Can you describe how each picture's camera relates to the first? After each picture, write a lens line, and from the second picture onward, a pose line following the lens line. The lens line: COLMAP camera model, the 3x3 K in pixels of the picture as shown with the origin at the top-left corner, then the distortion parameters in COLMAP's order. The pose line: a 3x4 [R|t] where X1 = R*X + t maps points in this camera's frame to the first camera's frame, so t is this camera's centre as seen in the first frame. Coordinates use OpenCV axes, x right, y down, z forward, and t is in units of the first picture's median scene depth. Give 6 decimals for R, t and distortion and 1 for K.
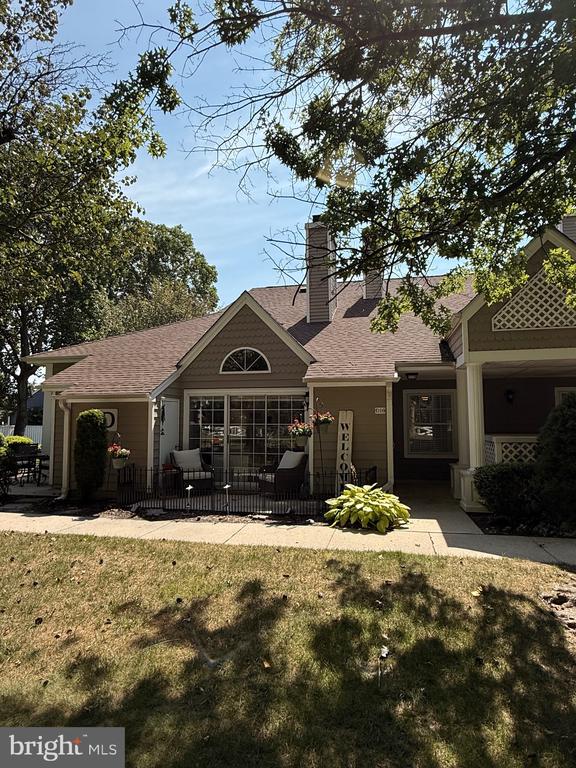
lens RADIAL K [[449.8, 0, 287.5], [0, 449.8, 388.1], [0, 0, 1]] dist [-0.000948, 0.000147]
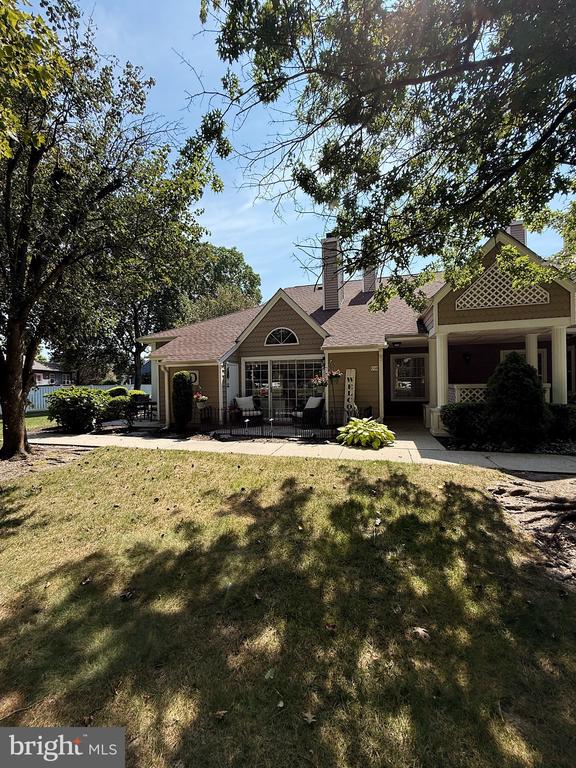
lens RADIAL K [[302.5, 0, 288.0], [0, 302.5, 384.0], [0, 0, 1]] dist [-0.003587, 0.000378]
pose [[0.997222, -0.014139, -0.073136, -0.003174], [0.020300, 0.996242, 0.084198, 0.018347], [0.071670, -0.085449, 0.993762, 0.004109]]
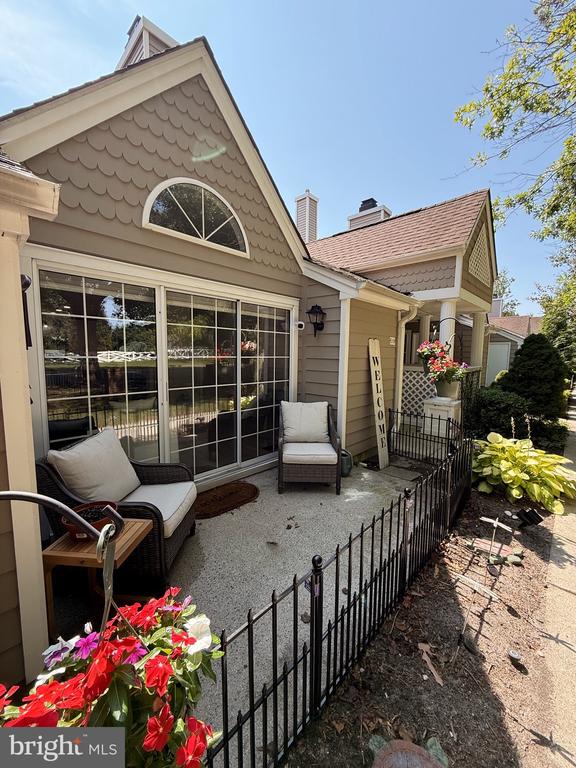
lens RADIAL K [[302.5, 0, 288.0], [0, 302.5, 384.0], [0, 0, 1]] dist [-0.003587, 0.000378]
pose [[0.515983, -0.084103, 0.852460, -0.544775], [-0.080552, 0.985994, 0.146035, 0.091212], [-0.852803, -0.144019, 0.501982, 1.269928]]
